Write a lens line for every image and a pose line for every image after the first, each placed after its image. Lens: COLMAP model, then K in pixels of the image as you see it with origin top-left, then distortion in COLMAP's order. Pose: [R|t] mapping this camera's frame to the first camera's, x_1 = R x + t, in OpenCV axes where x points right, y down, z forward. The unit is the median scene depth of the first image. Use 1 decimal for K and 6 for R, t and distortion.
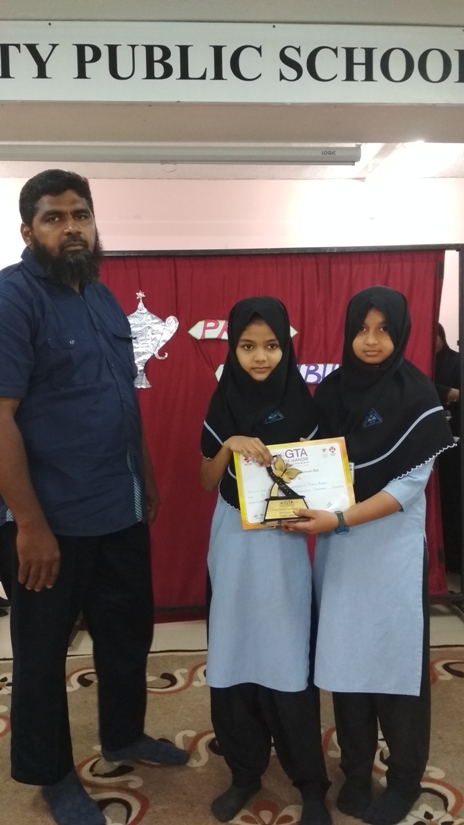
lens RADIAL K [[834.2, 0, 233.6], [0, 834.2, 423.7], [0, 0, 1]] dist [0.052949, 0.000000]
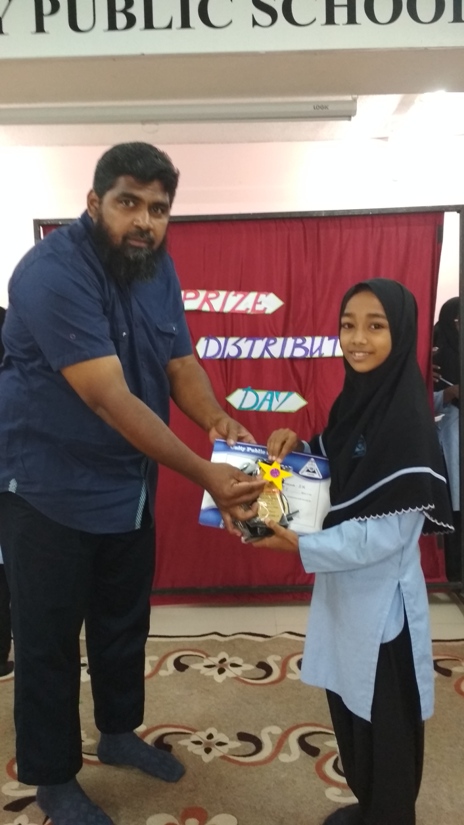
lens RADIAL K [[834.2, 0, 233.5], [0, 834.2, 431.5], [0, 0, 1]] dist [0.052949, 0.000000]
pose [[0.996910, 0.002067, -0.078519, 0.096010], [0.001249, 0.999110, 0.042160, -0.004872], [0.078536, -0.042128, 0.996021, 0.055109]]
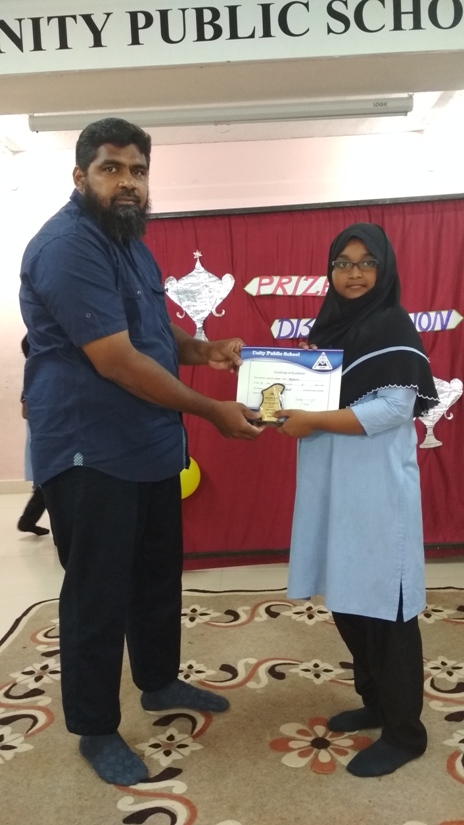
lens RADIAL K [[834.2, 0, 224.8], [0, 834.2, 432.3], [0, 0, 1]] dist [0.052949, 0.000000]
pose [[0.995195, -0.019499, -0.095948, 0.017880], [0.024046, 0.998631, 0.046460, 0.019425], [0.094910, -0.048544, 0.994302, -0.042611]]
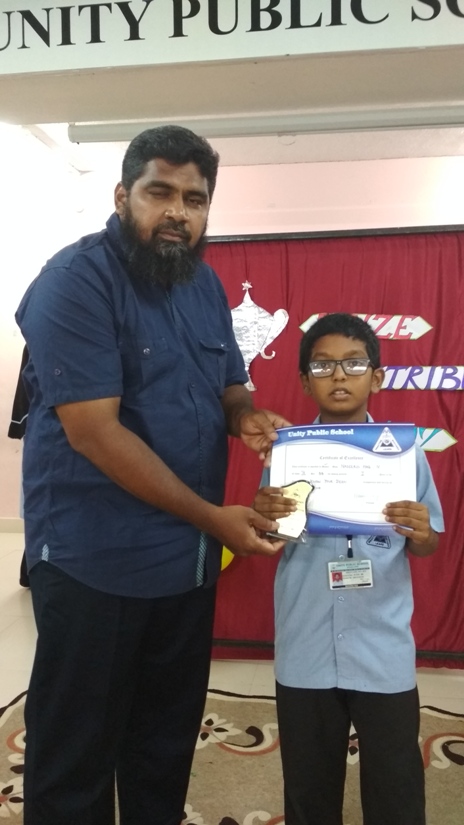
lens RADIAL K [[834.2, 0, 209.4], [0, 834.2, 420.0], [0, 0, 1]] dist [0.052949, 0.000000]
pose [[0.971996, 0.028115, -0.233309, 0.059150], [-0.029051, 0.999578, -0.000575, -0.011031], [0.233194, 0.007337, 0.972402, 0.140218]]
